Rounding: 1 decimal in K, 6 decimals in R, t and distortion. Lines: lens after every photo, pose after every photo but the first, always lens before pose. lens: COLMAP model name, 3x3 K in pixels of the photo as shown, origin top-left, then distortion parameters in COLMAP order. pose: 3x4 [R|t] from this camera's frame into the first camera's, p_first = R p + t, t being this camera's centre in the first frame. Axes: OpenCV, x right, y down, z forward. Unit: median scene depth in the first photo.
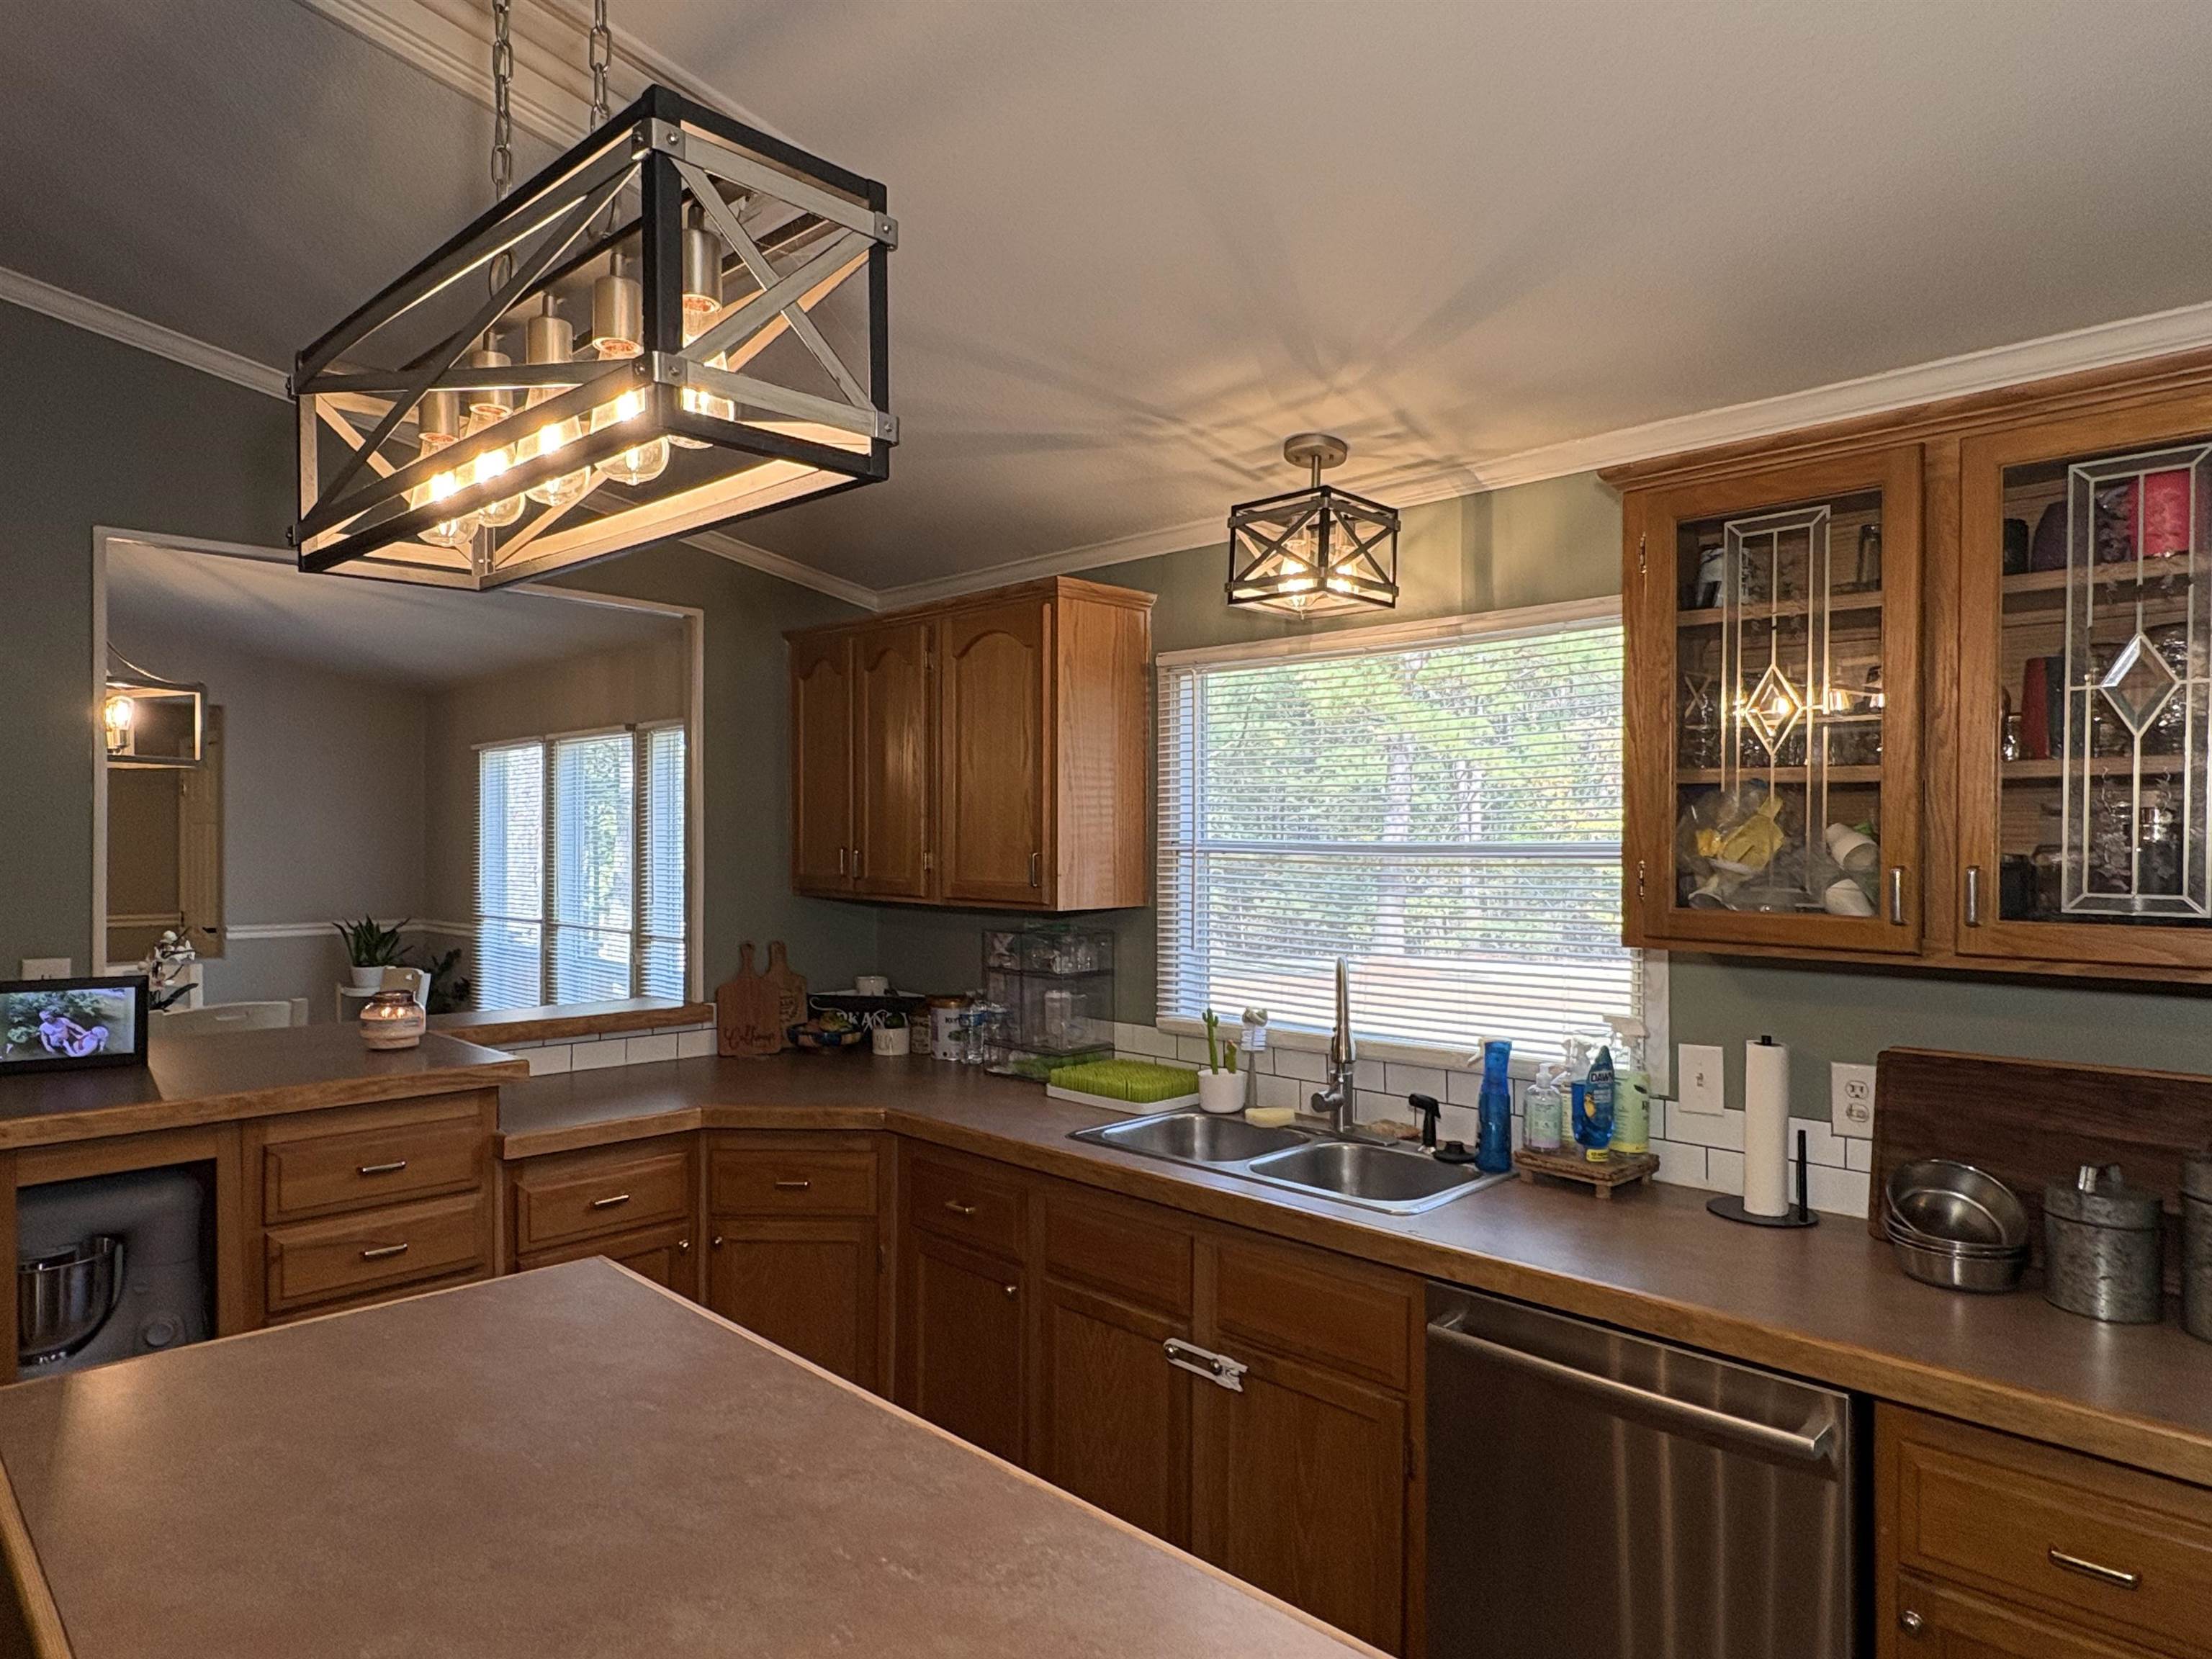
lens RADIAL K [[1307.3, 0, 1097.9], [0, 1307.3, 831.0], [0, 0, 1]] dist [-0.007149, 0.009598]
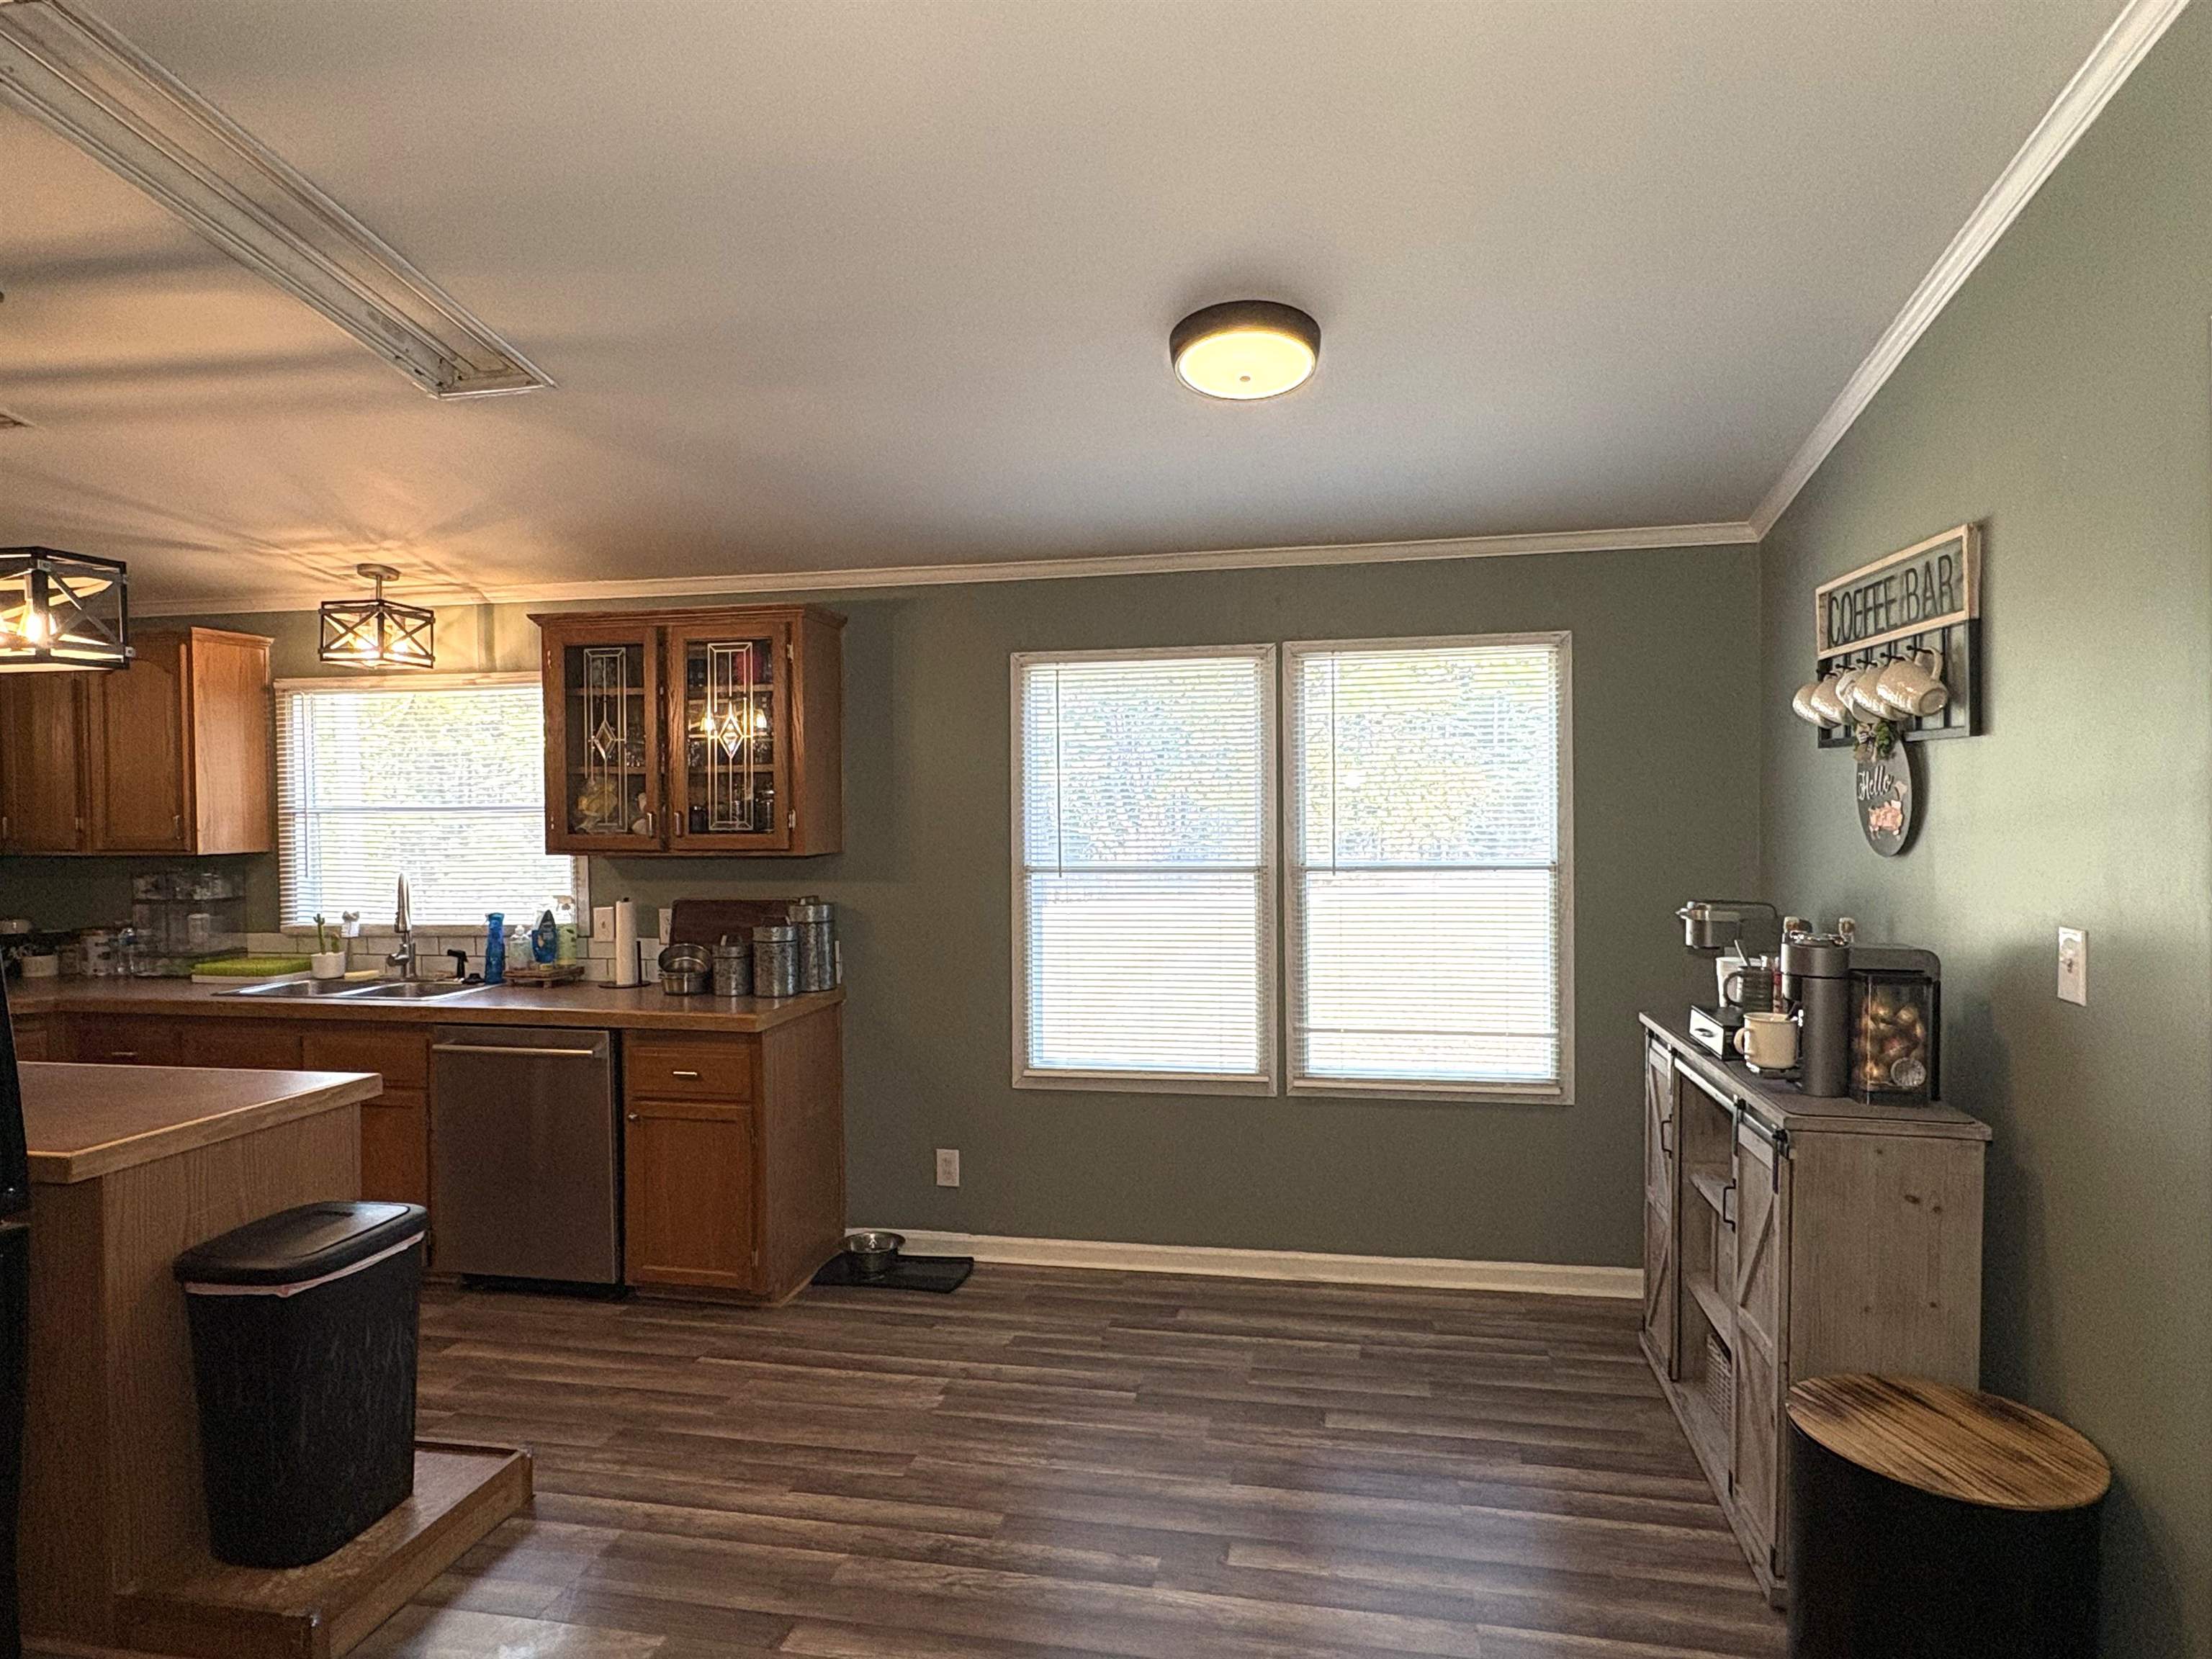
lens RADIAL K [[1307.3, 0, 1097.9], [0, 1307.3, 831.0], [0, 0, 1]] dist [-0.007149, 0.009598]
pose [[0.834752, -0.022044, 0.550185, 0.007797], [0.008334, 0.999590, 0.027405, 0.003137], [-0.550563, -0.018292, 0.834593, -0.902564]]
